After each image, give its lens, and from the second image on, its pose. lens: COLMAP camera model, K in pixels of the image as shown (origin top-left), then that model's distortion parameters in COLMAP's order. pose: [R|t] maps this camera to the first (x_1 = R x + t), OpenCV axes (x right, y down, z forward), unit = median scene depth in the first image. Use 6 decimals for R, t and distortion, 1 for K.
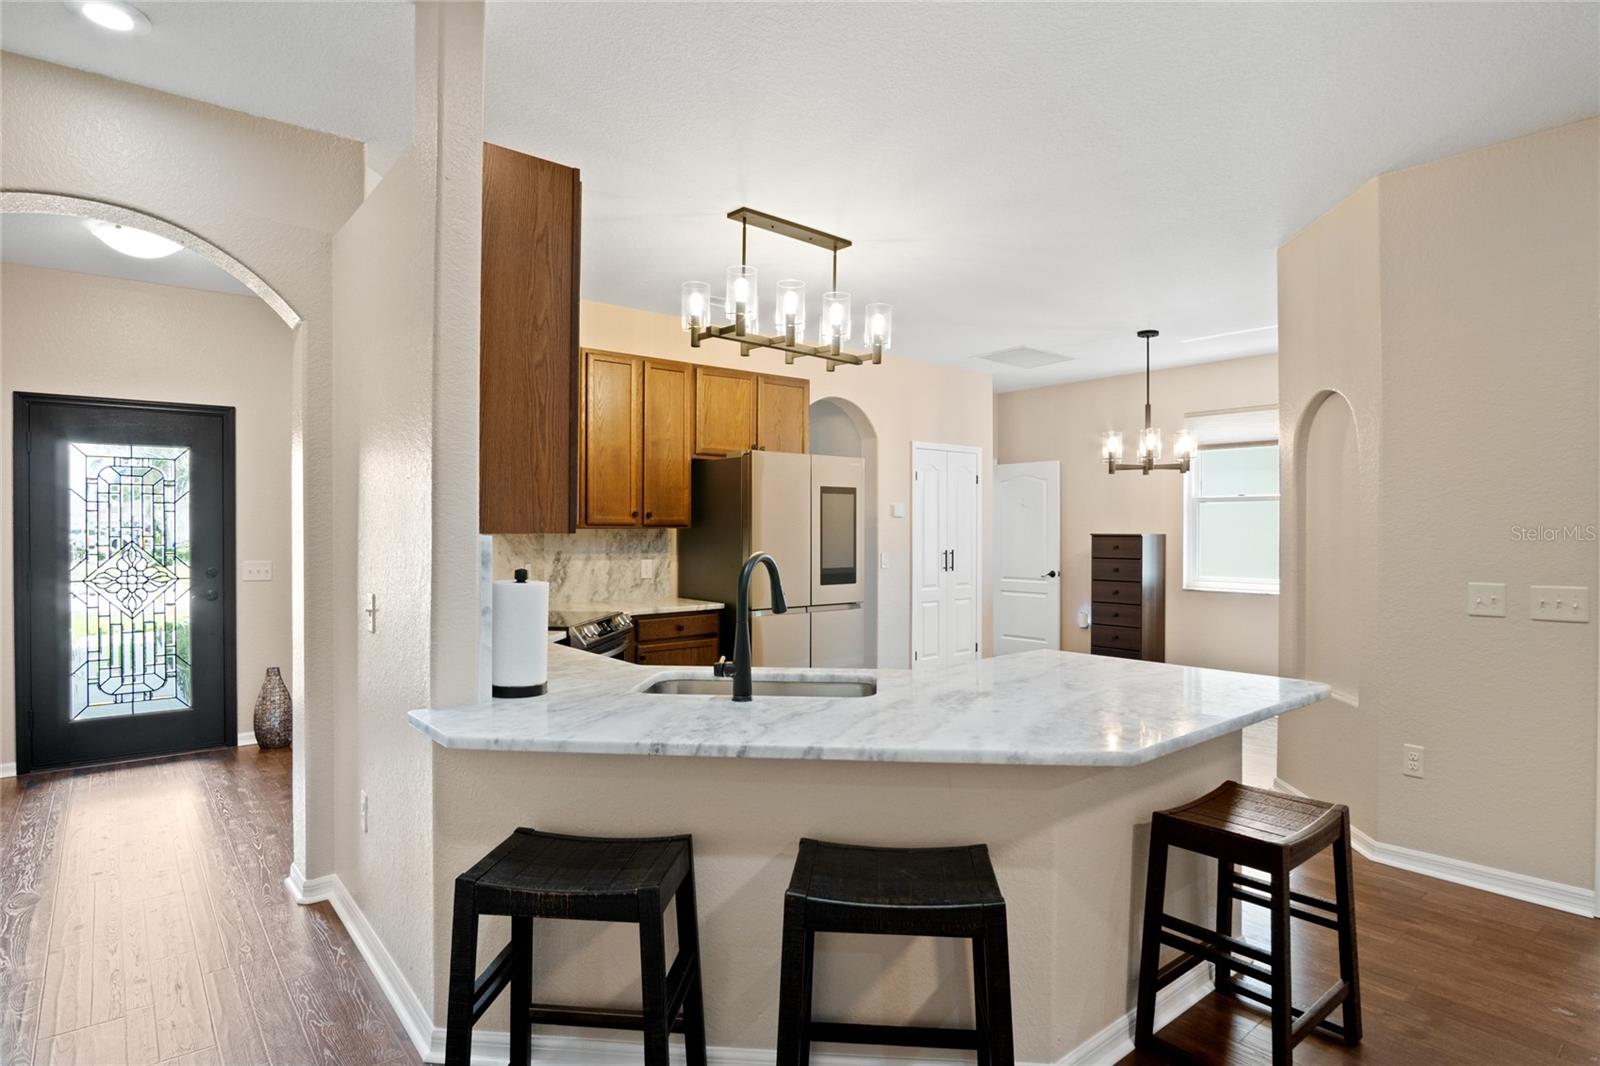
lens RADIAL K [[855.5, 0, 797.0], [0, 855.5, 534.6], [0, 0, 1]] dist [-0.035651, 0.010025]
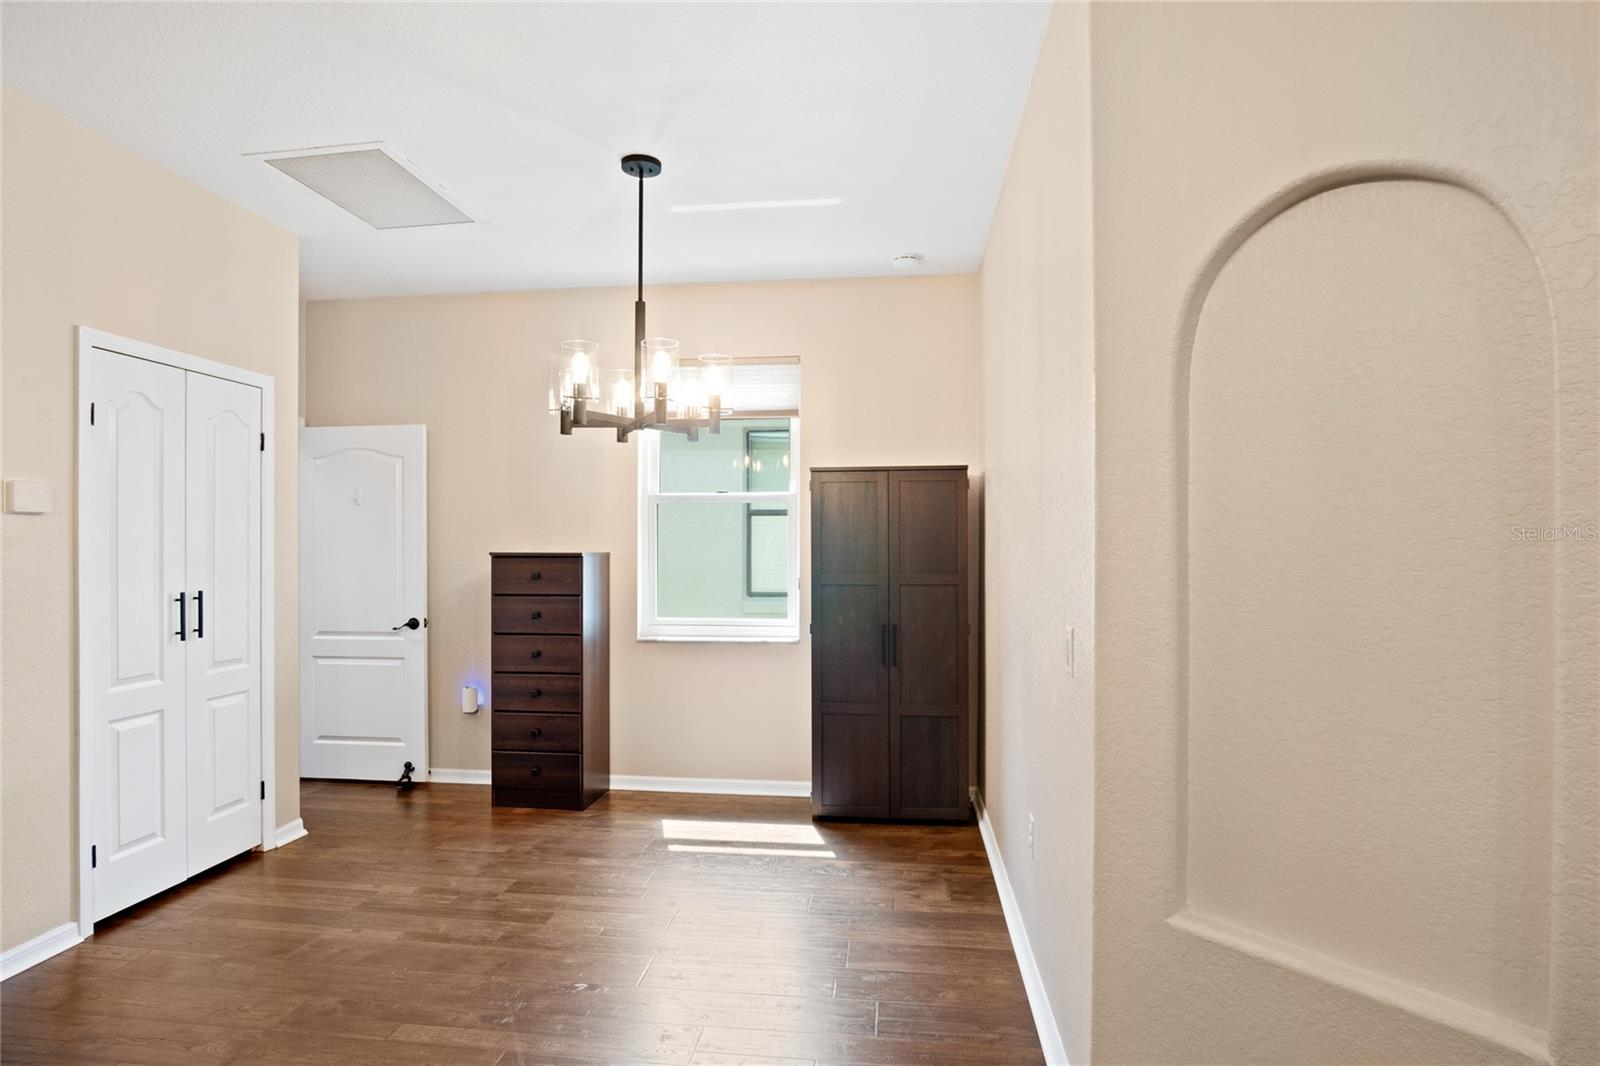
lens RADIAL K [[860.1, 0, 788.9], [0, 860.1, 538.1], [0, 0, 1]] dist [-0.022752, 0.001151]
pose [[0.724976, 0.003049, 0.688767, 0.140744], [0.007613, 0.999894, -0.012438, -0.002825], [-0.688732, 0.014261, 0.724876, 0.661119]]
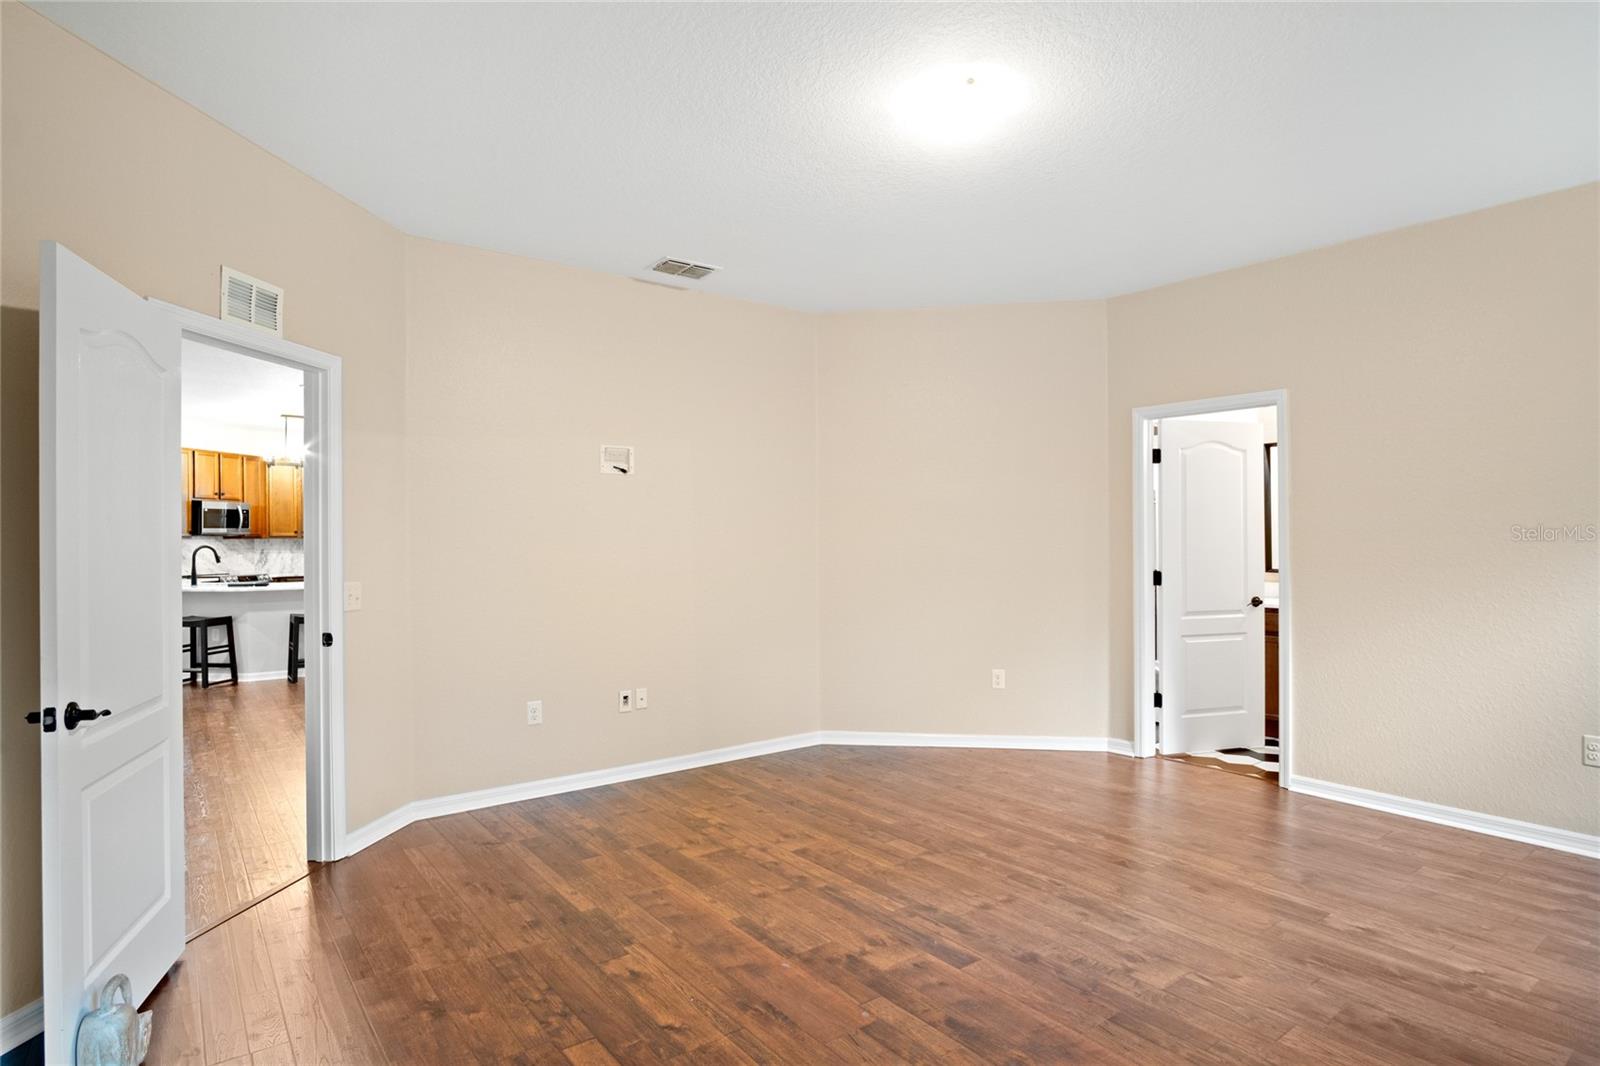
lens RADIAL K [[855.5, 0, 797.0], [0, 855.5, 534.6], [0, 0, 1]] dist [-0.035651, 0.010025]
pose [[0.999377, -0.008098, -0.034350, 1.157771], [0.007769, 0.999923, -0.009724, 0.013997], [0.034426, 0.009451, 0.999363, -1.108620]]
